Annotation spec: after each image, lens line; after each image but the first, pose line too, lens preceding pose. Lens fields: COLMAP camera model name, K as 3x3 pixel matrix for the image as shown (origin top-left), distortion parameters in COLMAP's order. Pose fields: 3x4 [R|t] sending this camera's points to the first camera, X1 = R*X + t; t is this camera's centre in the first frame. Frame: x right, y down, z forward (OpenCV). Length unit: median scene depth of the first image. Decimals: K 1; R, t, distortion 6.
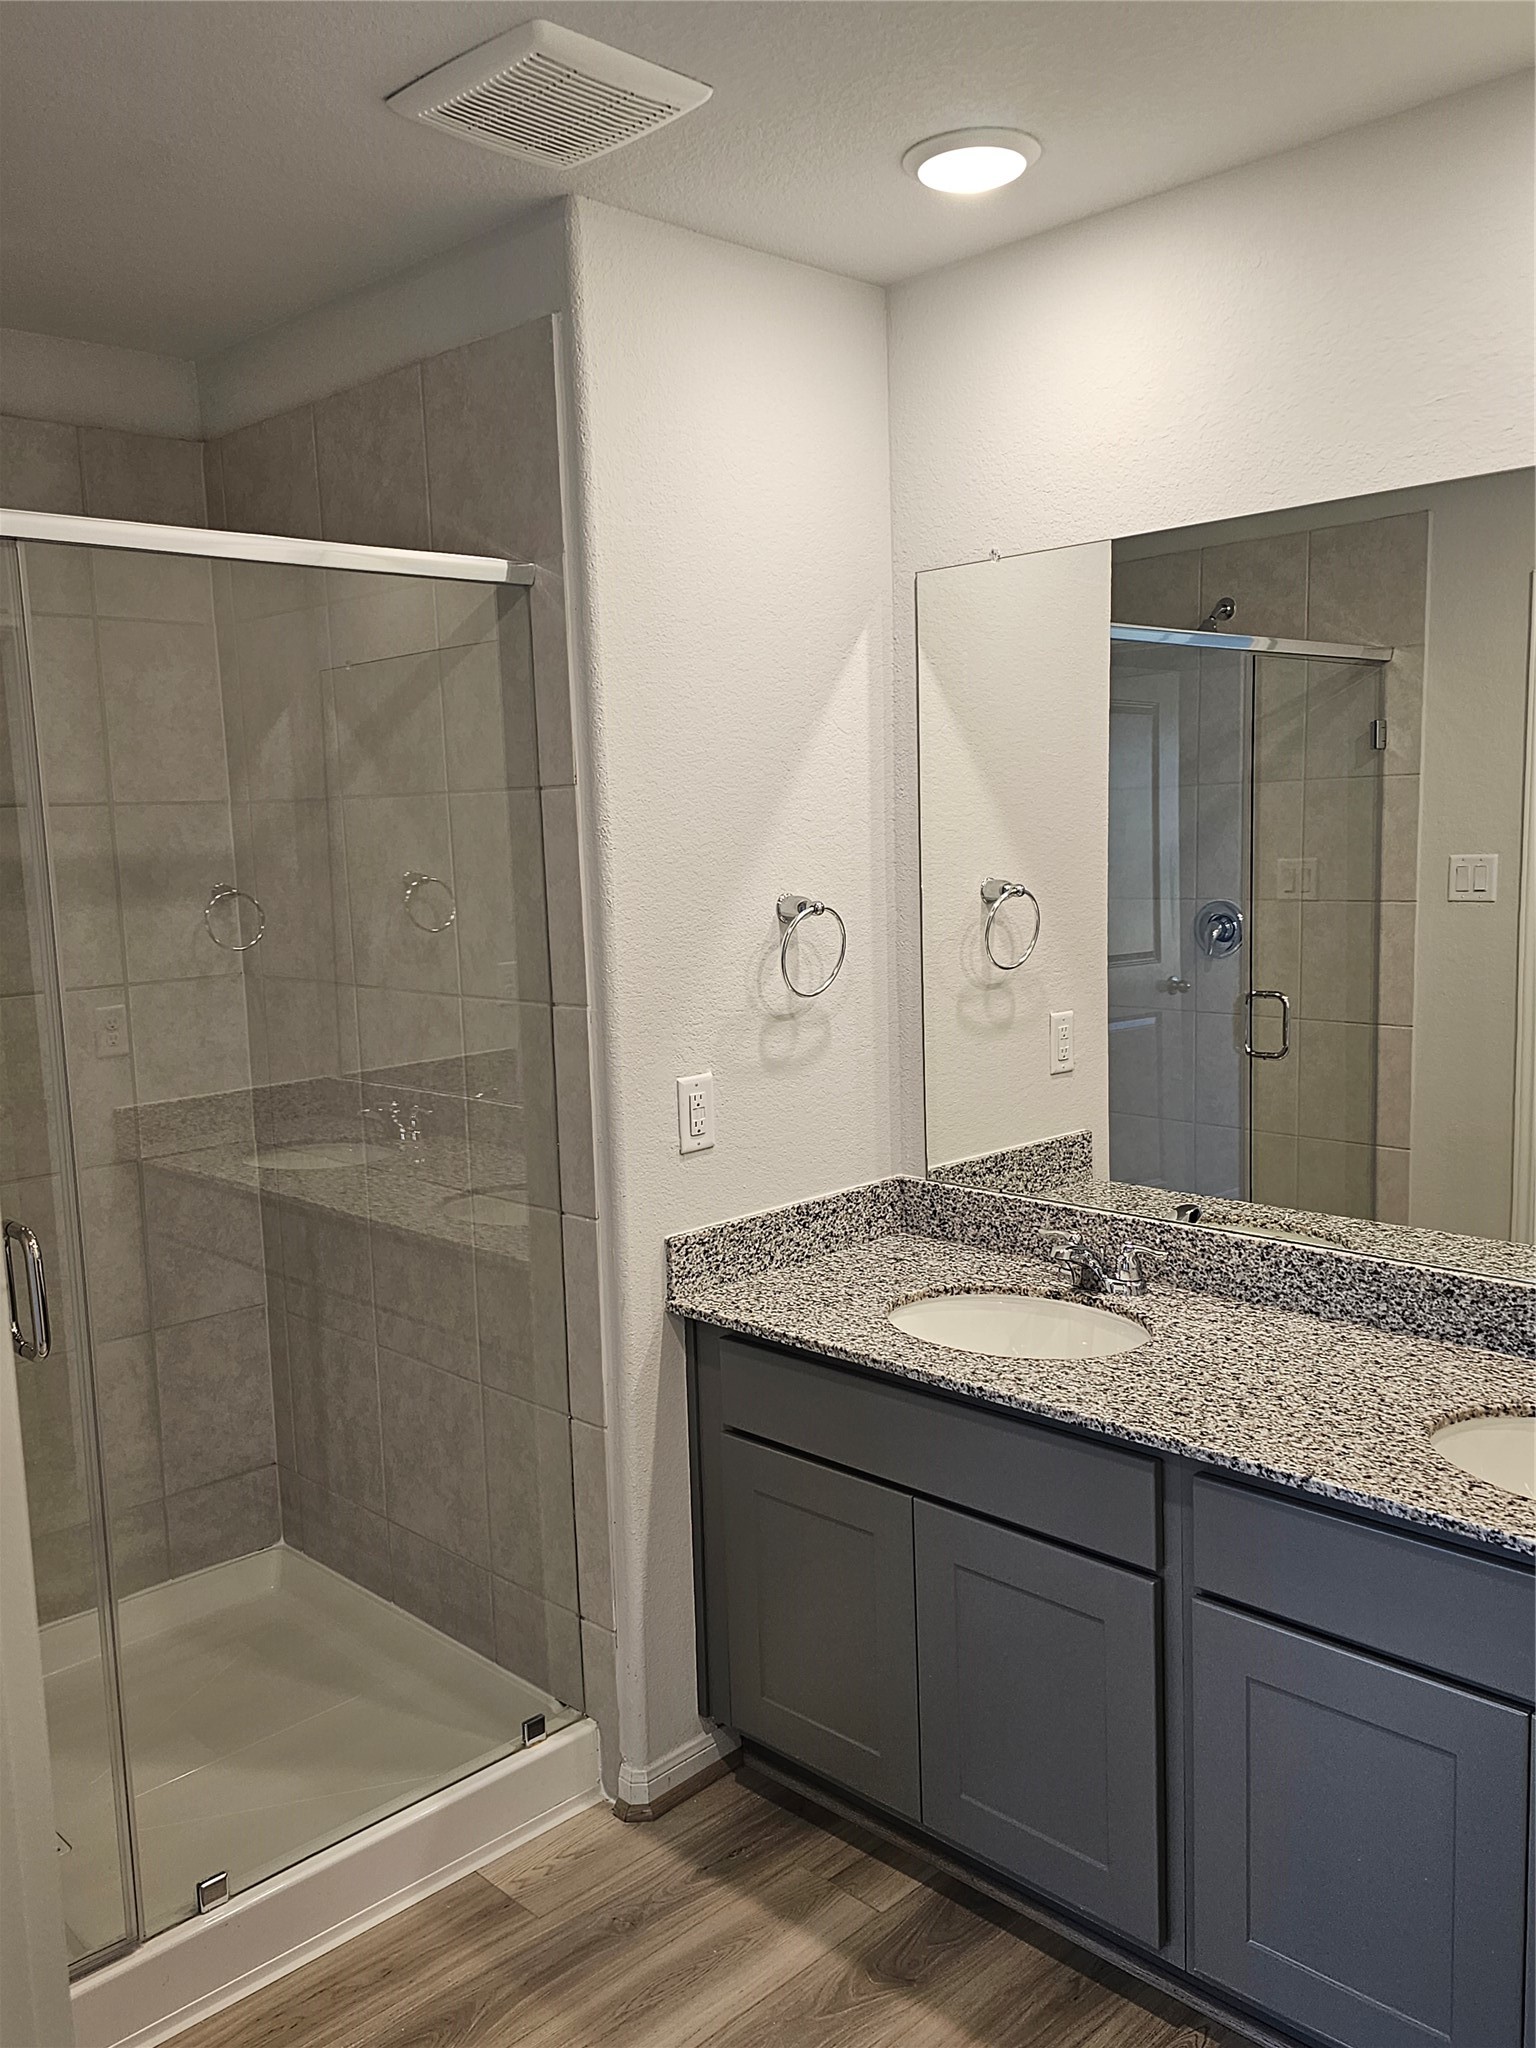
lens RADIAL K [[1664.0, 0, 785.1], [0, 1664.0, 1033.1], [0, 0, 1]] dist [0.117613, -0.161779]
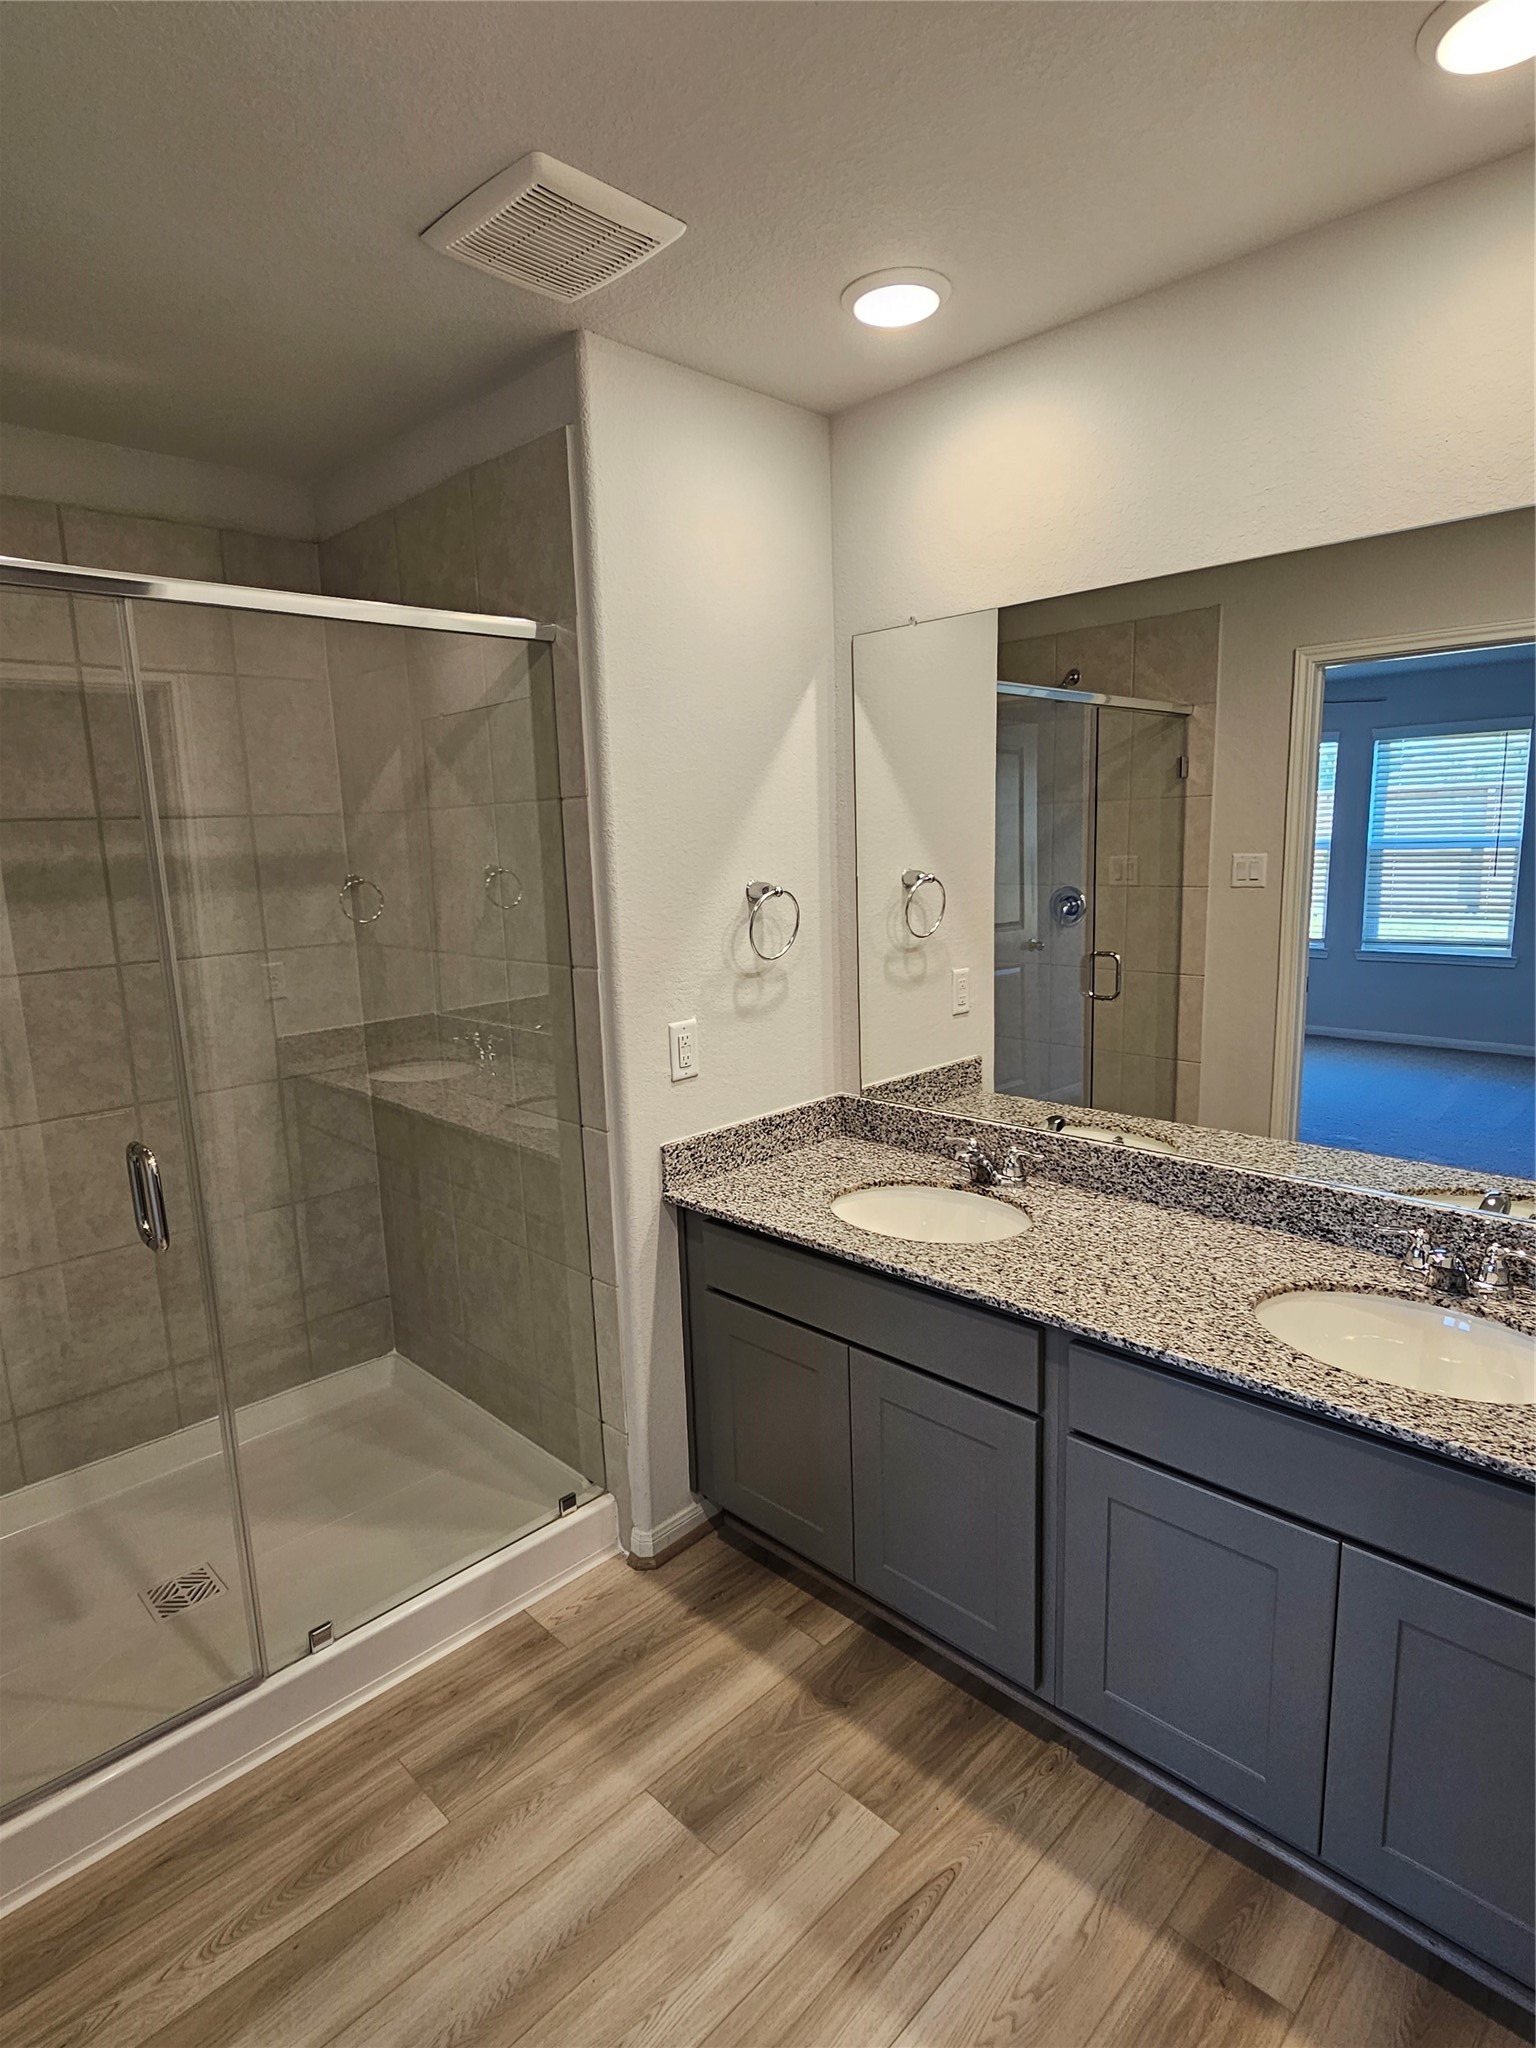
lens RADIAL K [[1107.7, 0, 768.0], [0, 1107.7, 1024.0], [0, 0, 1]] dist [-0.001829, 0.000607]
pose [[0.999997, -0.001705, 0.001812, 0.010762], [0.001622, 0.998980, 0.045115, -0.011254], [-0.001887, -0.045112, 0.998980, 0.134701]]
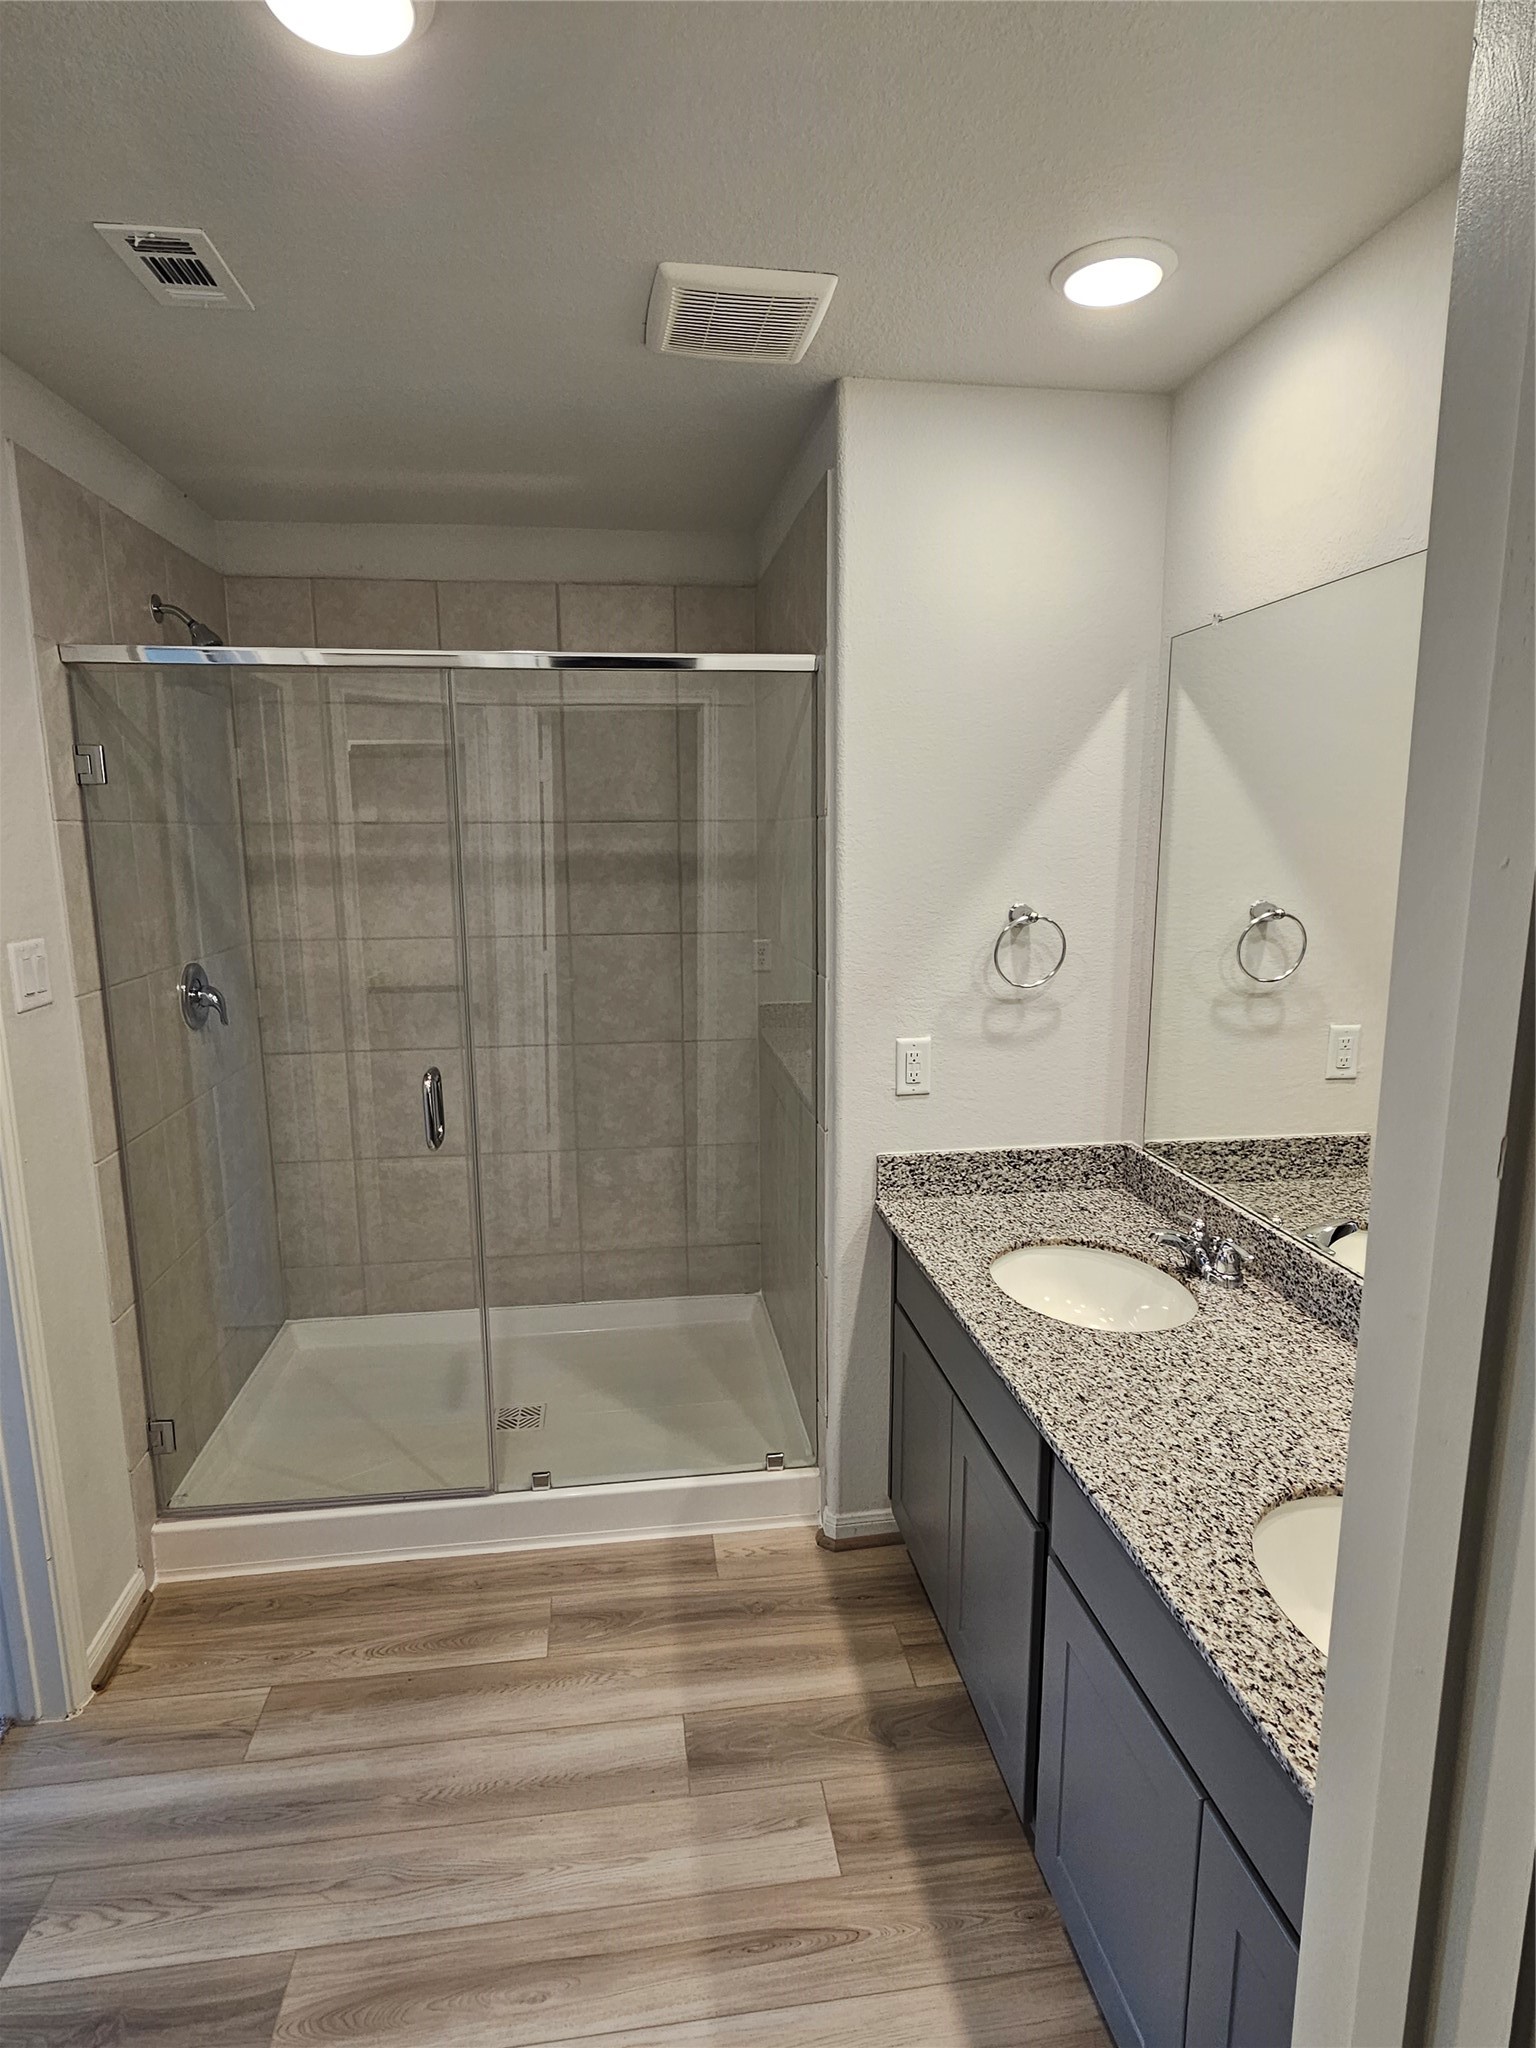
lens RADIAL K [[1108.2, 0, 765.6], [0, 1108.2, 1028.2], [0, 0, 1]] dist [-0.004191, 0.000622]
pose [[0.799162, 0.130921, -0.586685, 0.365944], [-0.096831, 0.991286, 0.089310, -0.049312], [0.593265, -0.014563, 0.804876, 0.224679]]
